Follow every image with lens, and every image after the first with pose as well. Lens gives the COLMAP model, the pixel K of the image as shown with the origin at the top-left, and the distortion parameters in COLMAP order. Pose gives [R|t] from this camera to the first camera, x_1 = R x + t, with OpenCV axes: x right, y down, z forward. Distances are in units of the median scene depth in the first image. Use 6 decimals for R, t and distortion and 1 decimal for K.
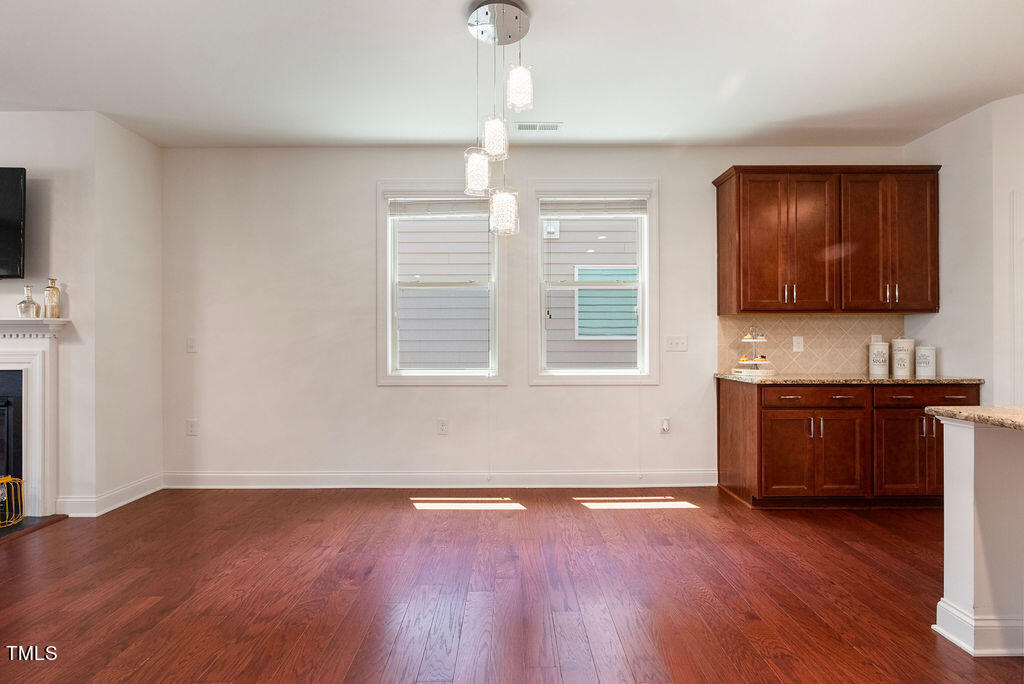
lens RADIAL K [[463.4, 0, 507.0], [0, 463.4, 340.7], [0, 0, 1]] dist [-0.004528, -0.000138]
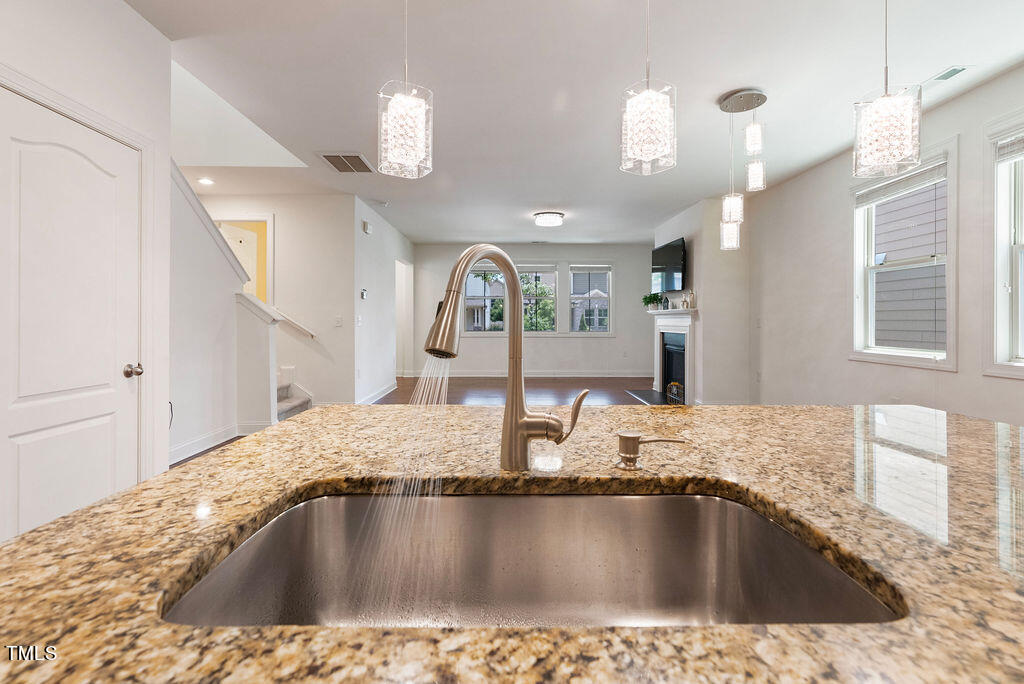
lens RADIAL K [[473.1, 0, 513.8], [0, 473.1, 319.6], [0, 0, 1]] dist [0.004343, 0.000794]
pose [[0.018216, 0.002647, -0.999831, 1.050748], [0.001651, 0.999995, 0.002678, -0.007248], [0.999833, -0.001699, 0.018211, 0.185582]]
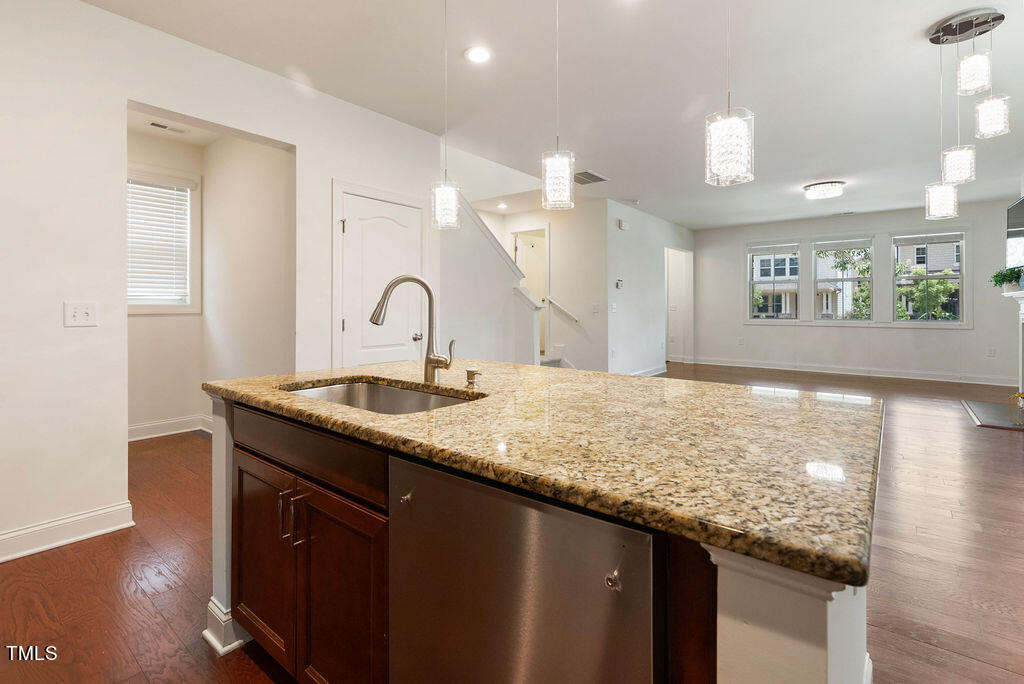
lens RADIAL K [[480.8, 0, 508.2], [0, 480.8, 306.1], [0, 0, 1]] dist [-0.002908, -0.000028]
pose [[-0.626862, 0.004086, -0.779120, 1.159380], [0.006584, 0.999978, -0.000053, -0.008457], [0.779103, -0.005163, -0.626875, 0.619501]]
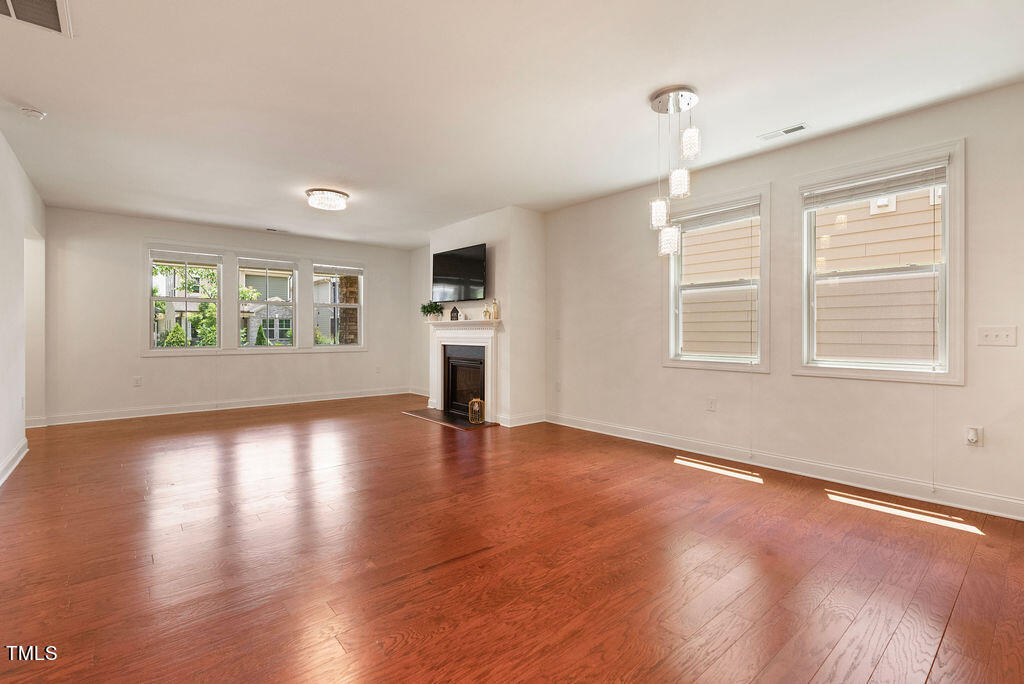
lens RADIAL K [[466.6, 0, 512.9], [0, 466.6, 332.1], [0, 0, 1]] dist [-0.003285, 0.000524]
pose [[0.646620, 0.004179, -0.762801, 0.530104], [-0.000749, 0.999988, 0.004844, -0.005327], [0.762812, -0.002561, 0.646615, -0.189812]]
